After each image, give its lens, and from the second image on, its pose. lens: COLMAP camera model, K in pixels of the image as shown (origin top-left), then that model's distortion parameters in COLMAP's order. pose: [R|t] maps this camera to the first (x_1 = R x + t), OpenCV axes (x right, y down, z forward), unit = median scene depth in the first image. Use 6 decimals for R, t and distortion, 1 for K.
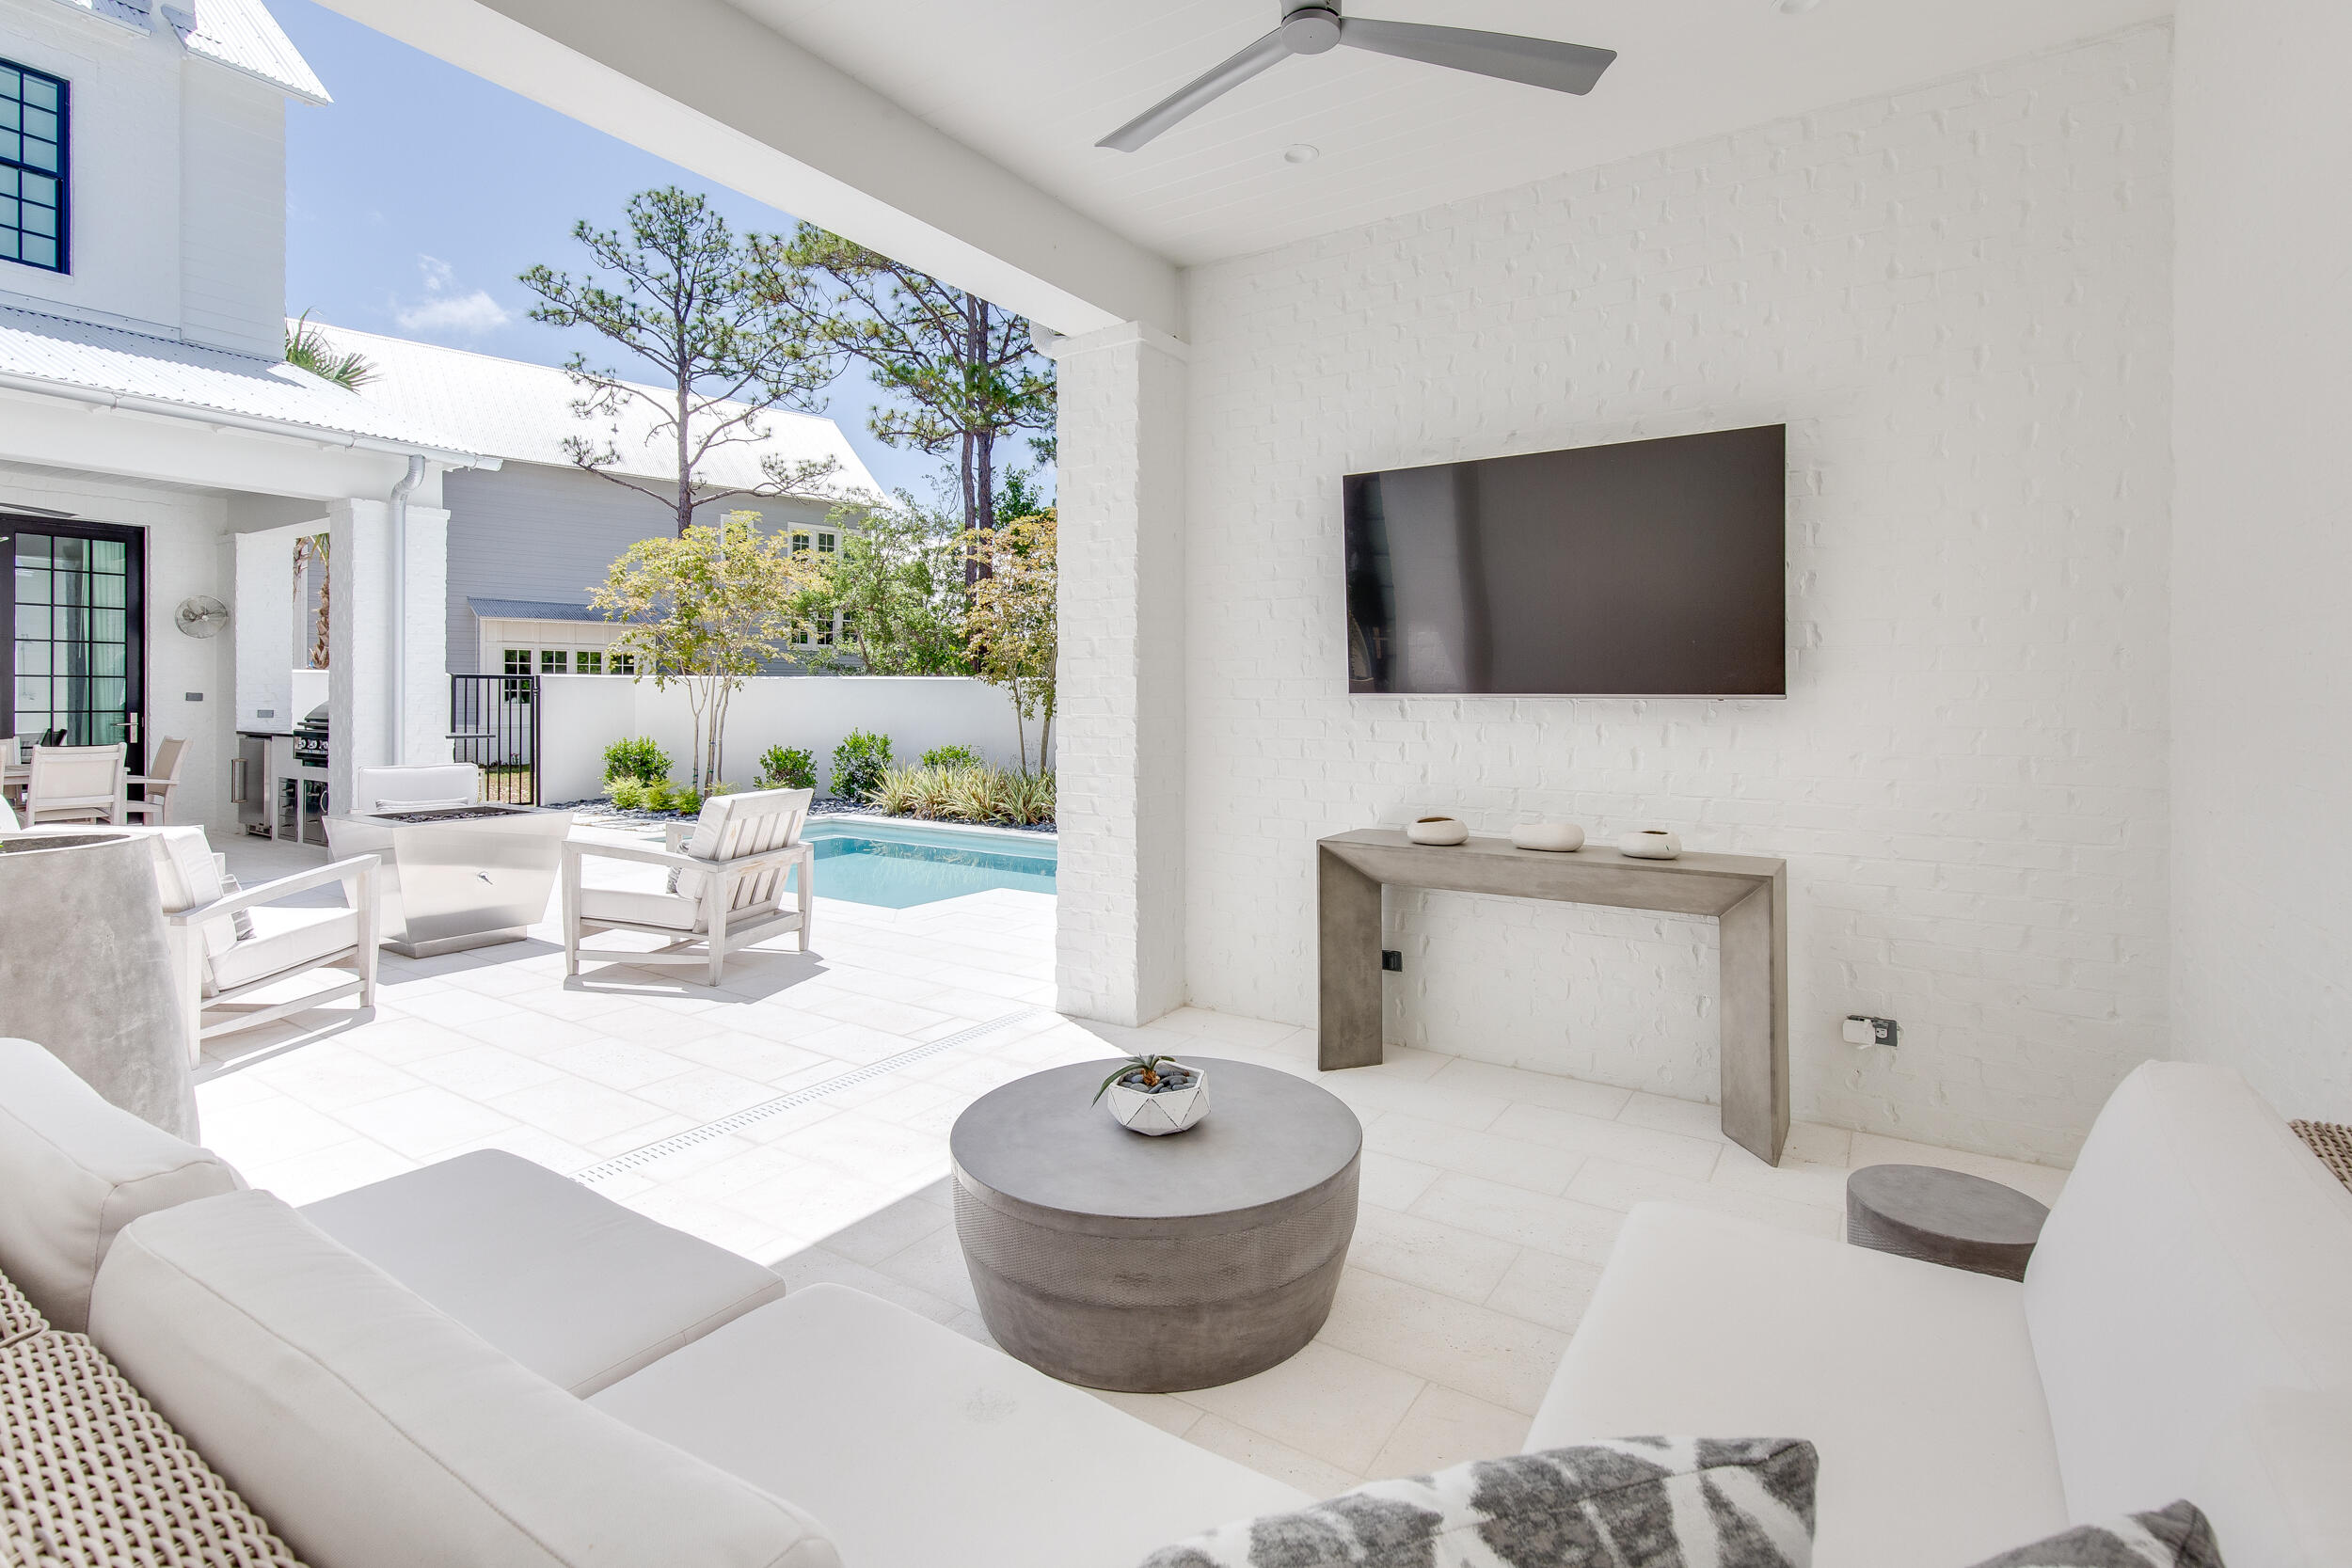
lens RADIAL K [[1092.7, 0, 1187.0], [0, 1092.7, 701.8], [0, 0, 1]] dist [0.001213, 0.000067]
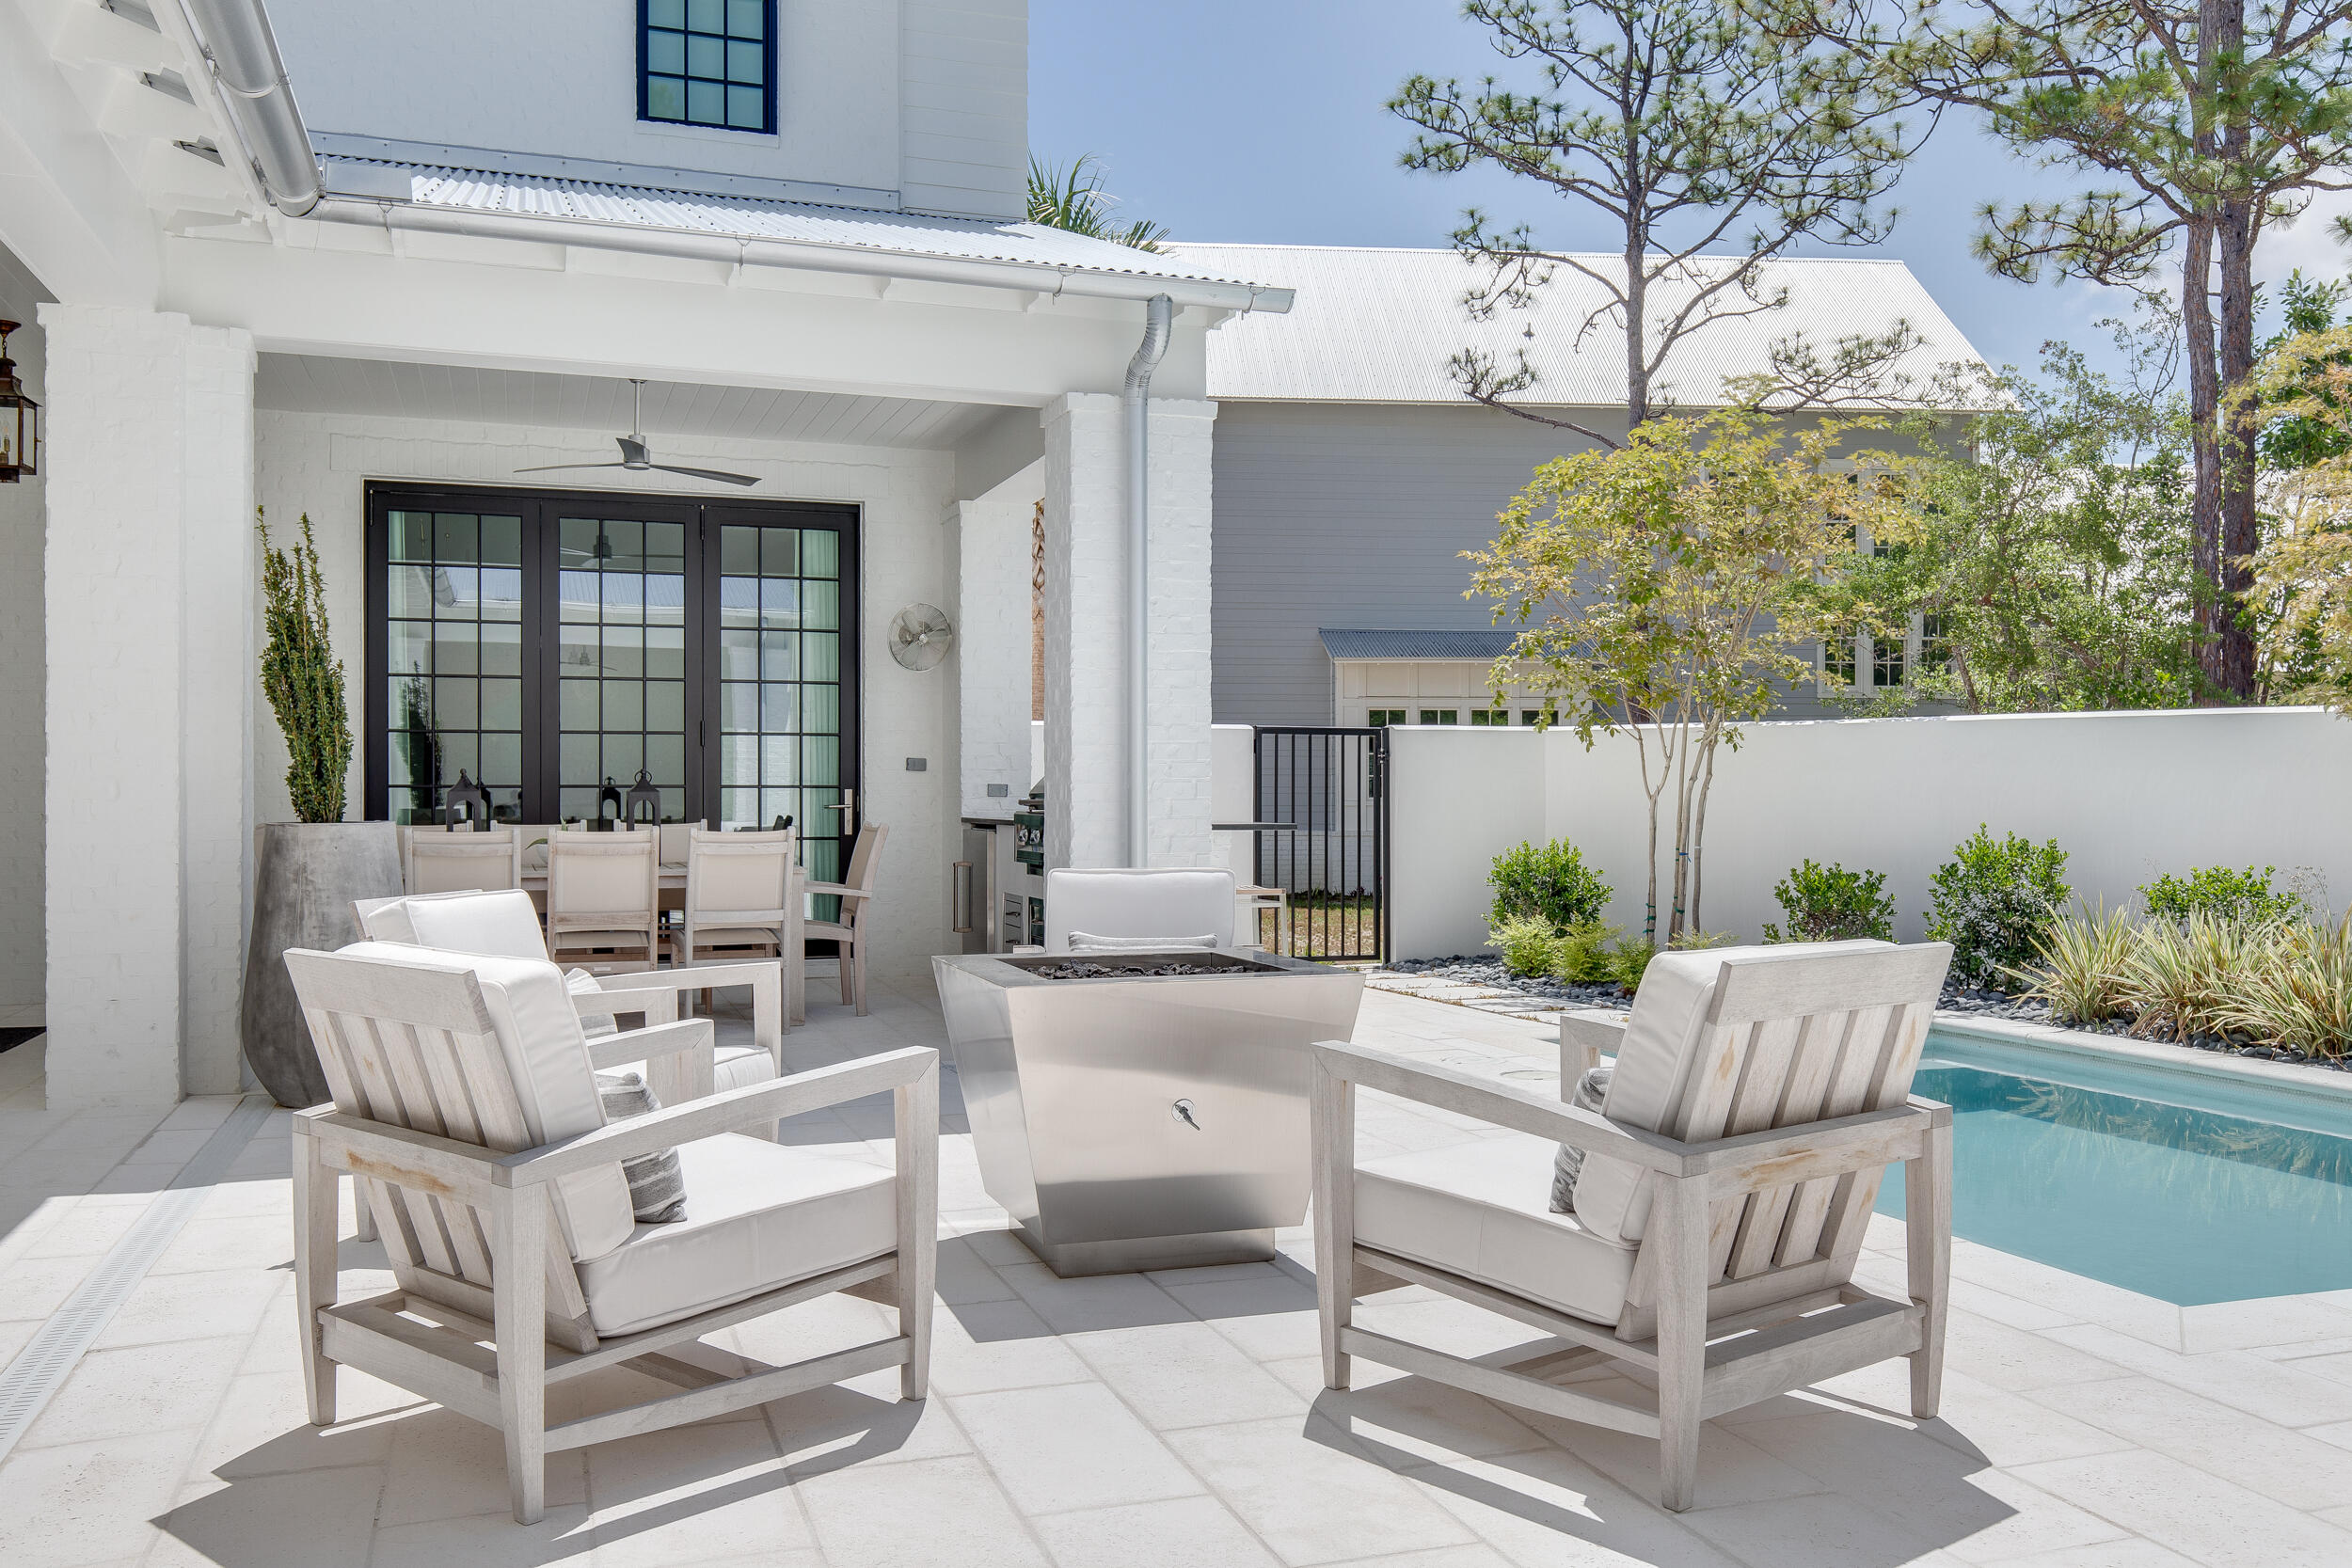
lens RADIAL K [[1930.5, 0, 1179.5], [0, 1930.5, 794.7], [0, 0, 1]] dist [0.006863, -0.006219]
pose [[0.785727, -0.003573, -0.618564, -0.068330], [0.000021, 0.999983, -0.005749, 0.015664], [0.618574, 0.004504, 0.785714, 0.163320]]
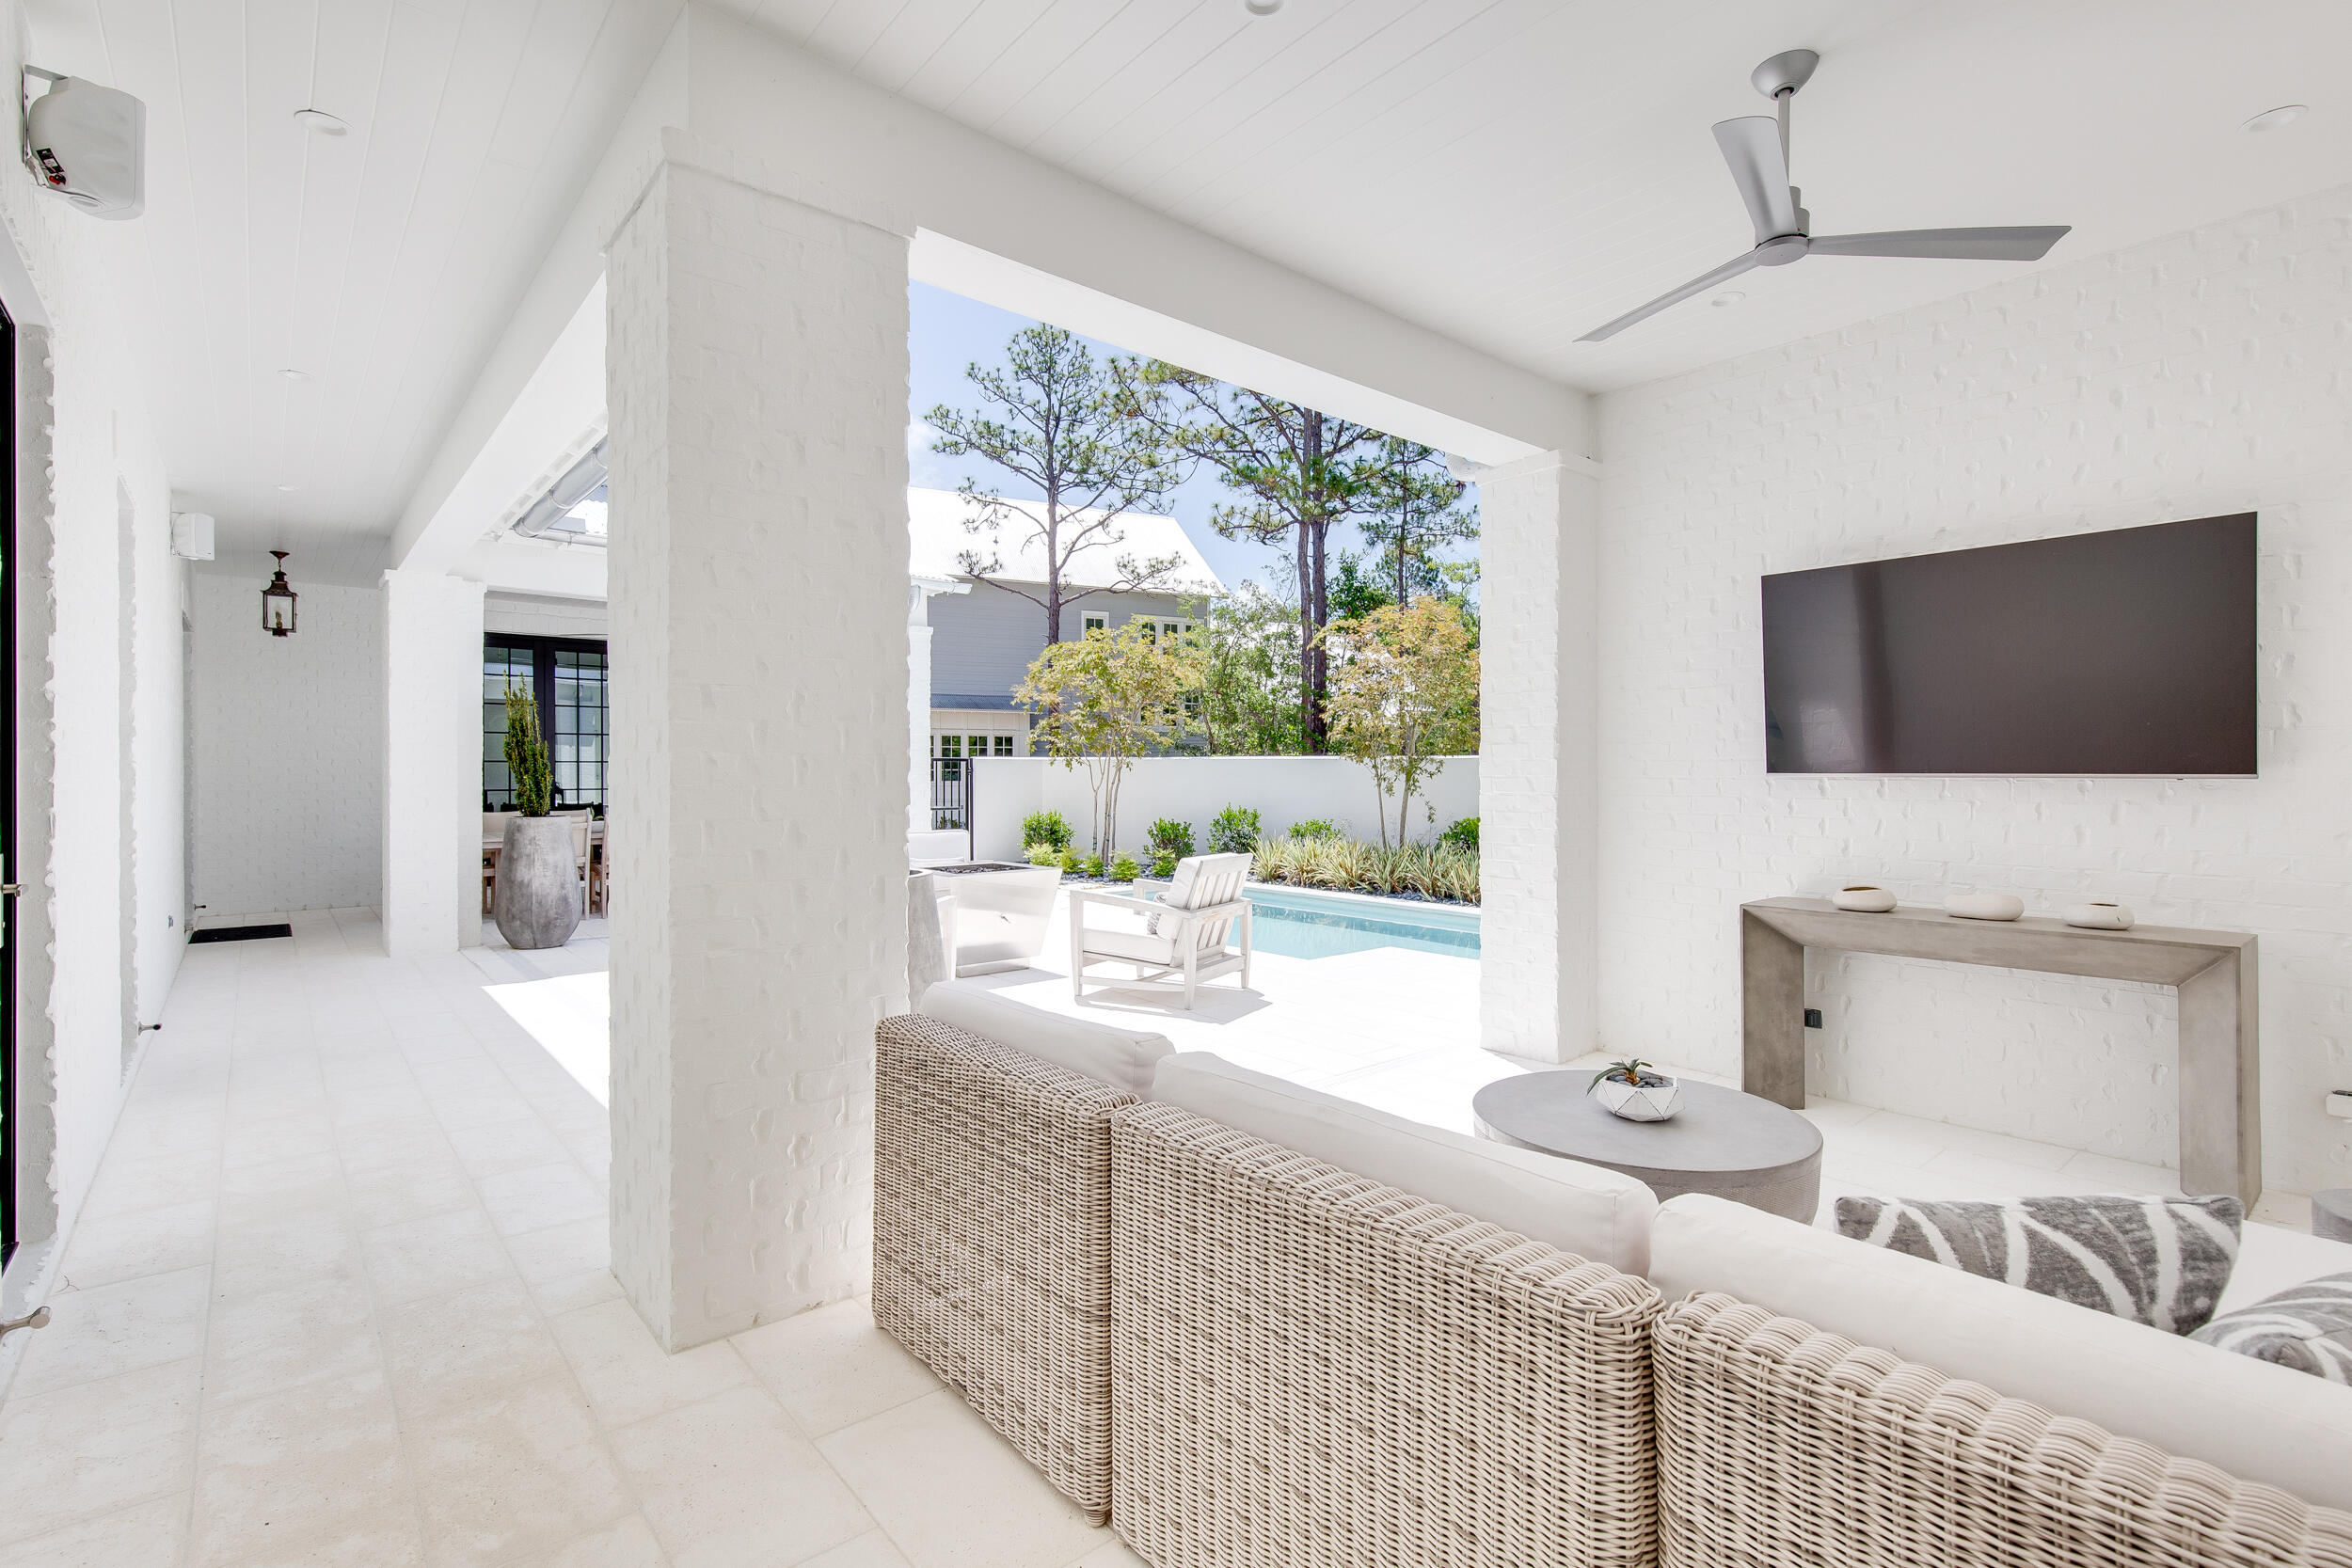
lens RADIAL K [[1079.1, 0, 1182.0], [0, 1079.1, 783.0], [0, 0, 1]] dist [0.002200, -0.000424]
pose [[0.957820, -0.001553, -0.287364, -0.032573], [0.002939, 0.999986, 0.004392, -0.001436], [0.287353, -0.005051, 0.957811, -0.066877]]
